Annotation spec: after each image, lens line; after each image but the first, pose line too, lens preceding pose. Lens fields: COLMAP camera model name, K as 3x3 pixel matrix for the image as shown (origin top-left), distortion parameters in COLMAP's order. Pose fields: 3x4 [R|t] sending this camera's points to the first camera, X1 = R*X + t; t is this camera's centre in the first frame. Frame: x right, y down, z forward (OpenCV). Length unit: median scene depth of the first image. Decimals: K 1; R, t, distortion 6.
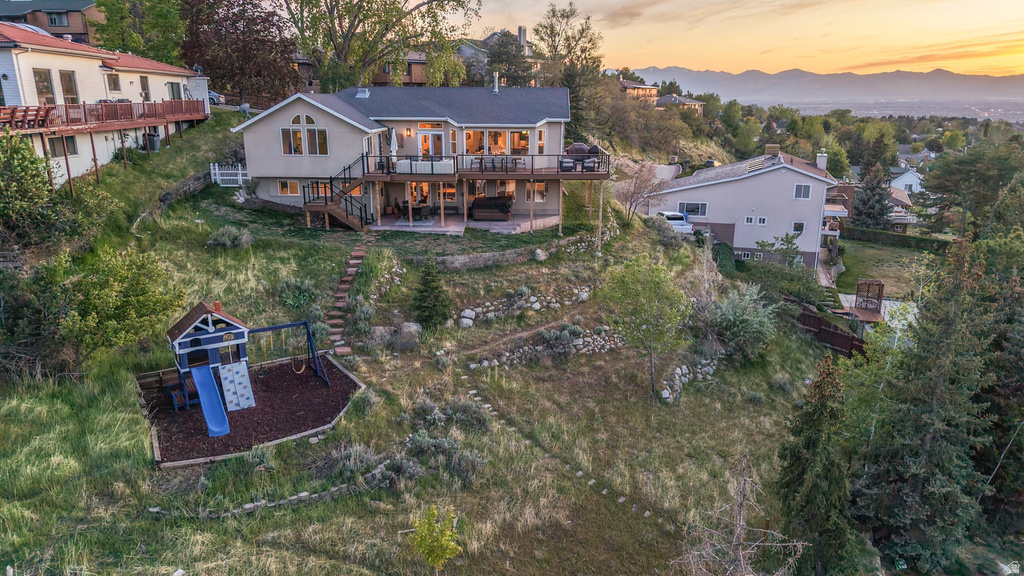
lens RADIAL K [[671.7, 0, 512.0], [0, 671.7, 288.0], [0, 0, 1]] dist [0.101638, -0.164170]
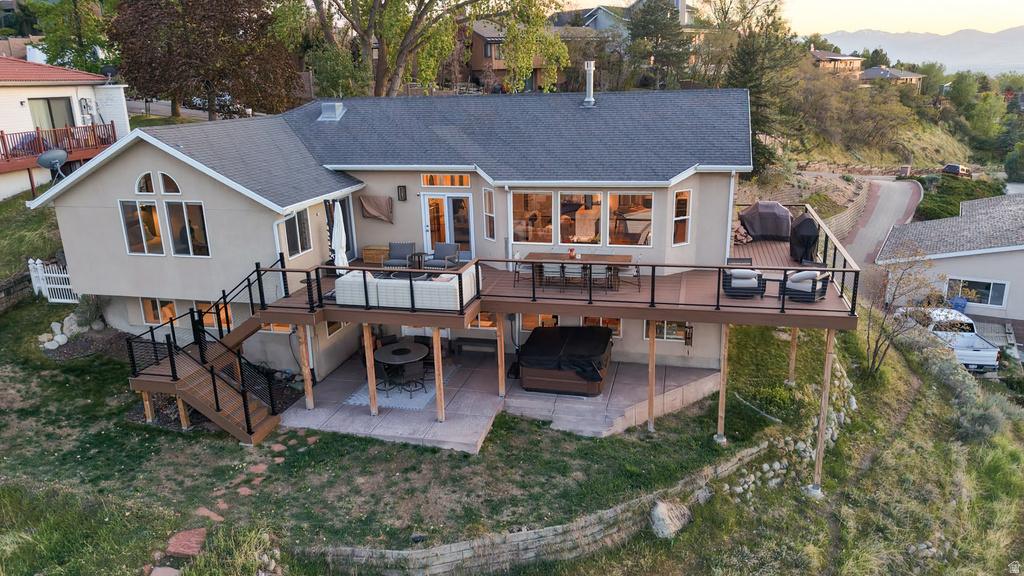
lens RADIAL K [[716.0, 0, 512.0], [0, 716.0, 288.0], [0, 0, 1]] dist [0.020971, -0.002643]
pose [[0.976895, 0.032736, -0.211197, 0.035185], [-0.029466, 0.999392, 0.018615, -0.174445], [0.211678, -0.011962, 0.977266, 0.514265]]
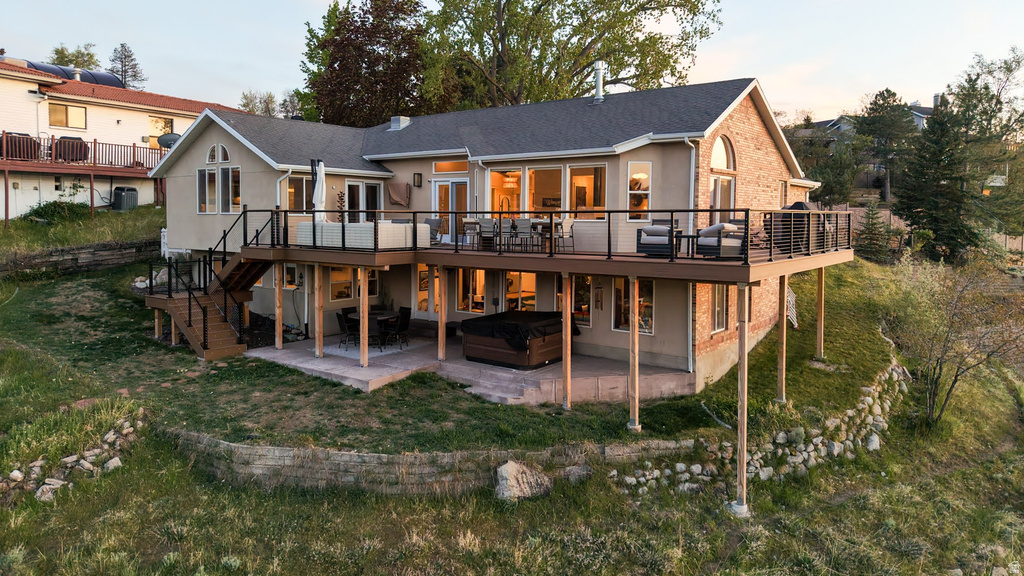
lens RADIAL K [[704.8, 0, 513.0], [0, 704.8, 235.3], [0, 0, 1]] dist [0.027285, -0.001083]
pose [[0.814022, 0.018910, -0.580527, 0.232139], [-0.157699, 0.969122, -0.189559, -0.094521], [0.559017, 0.245854, 0.791869, 0.614257]]
